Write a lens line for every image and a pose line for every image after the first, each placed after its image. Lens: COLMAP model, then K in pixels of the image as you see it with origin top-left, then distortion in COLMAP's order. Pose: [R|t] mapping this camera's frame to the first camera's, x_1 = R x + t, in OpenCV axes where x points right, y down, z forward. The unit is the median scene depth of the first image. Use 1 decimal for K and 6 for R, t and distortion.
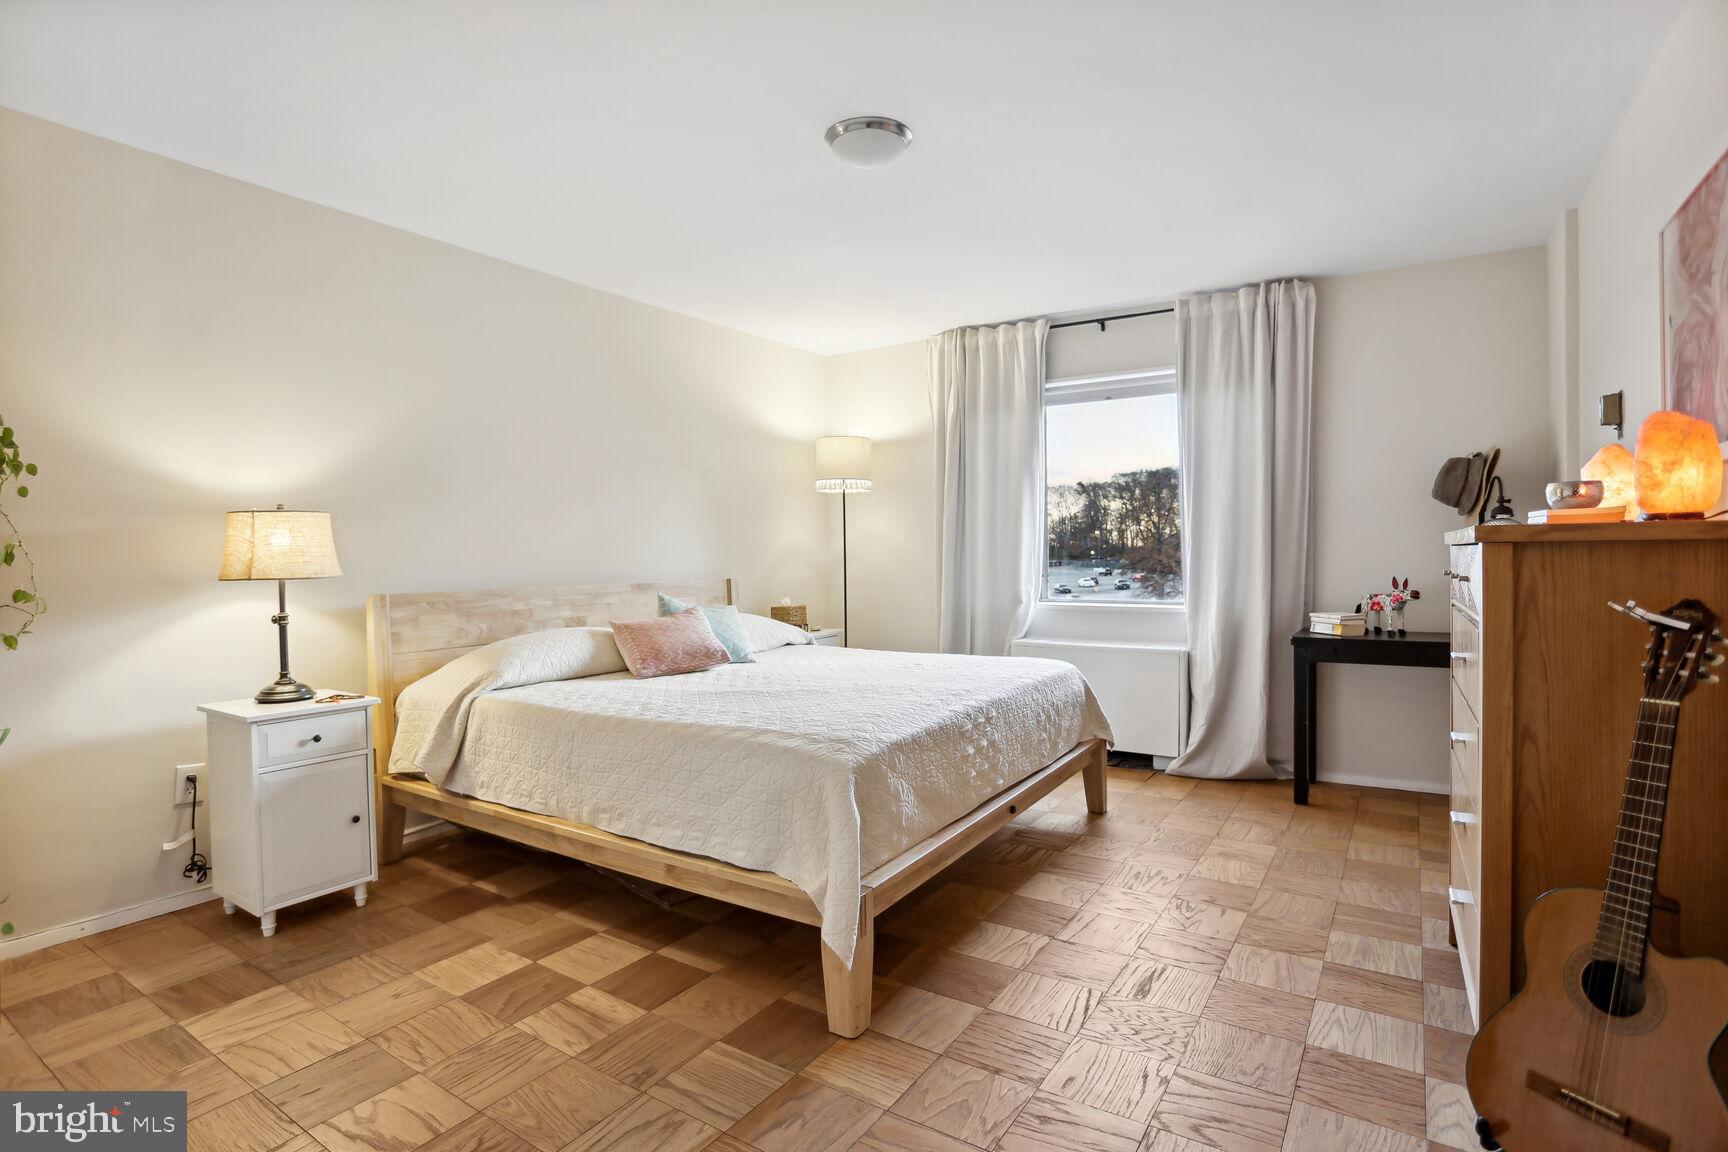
lens RADIAL K [[857.5, 0, 864.0], [0, 857.5, 576.0], [0, 0, 1]] dist [-0.063761, 0.029254]
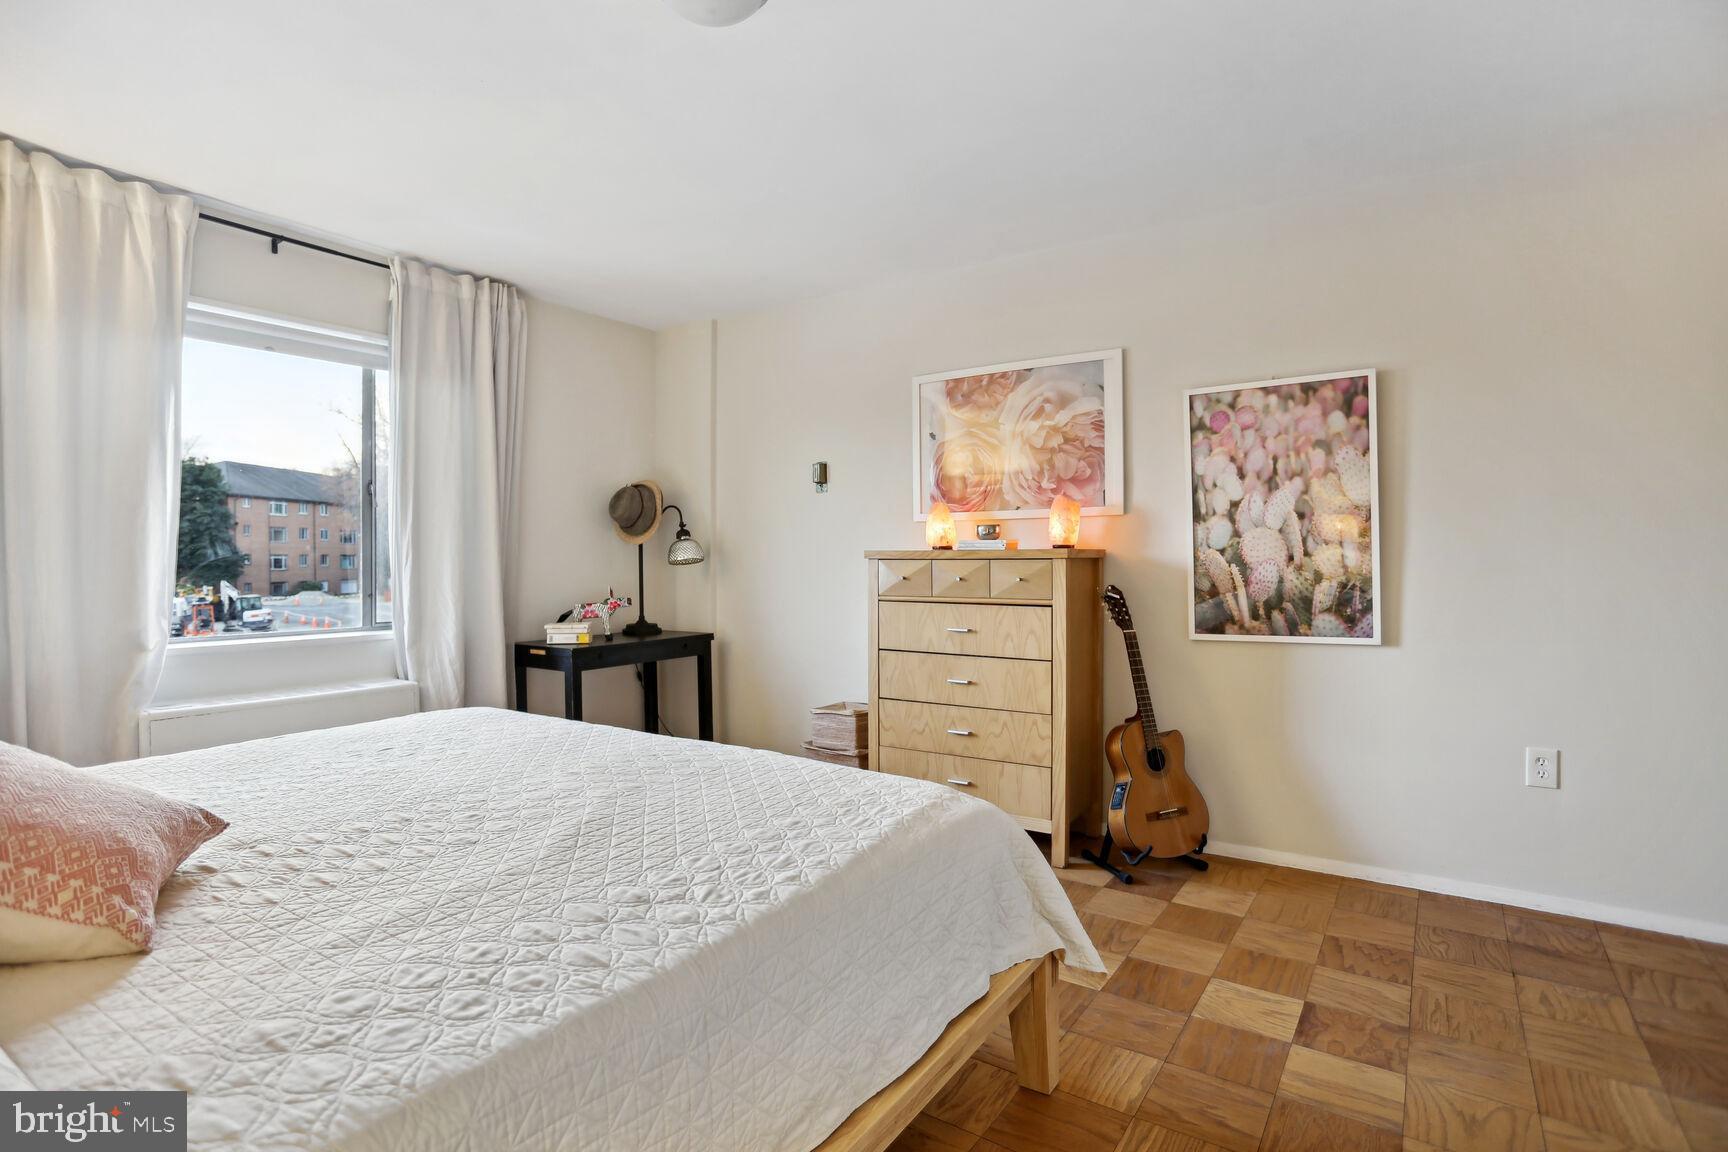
lens RADIAL K [[857.5, 0, 864.0], [0, 857.5, 576.0], [0, 0, 1]] dist [-0.063761, 0.029254]
pose [[0.031953, -0.016494, 0.999353, -0.434856], [0.022826, 0.999615, 0.015769, -0.020298], [-0.999229, 0.022307, 0.032317, 0.531736]]
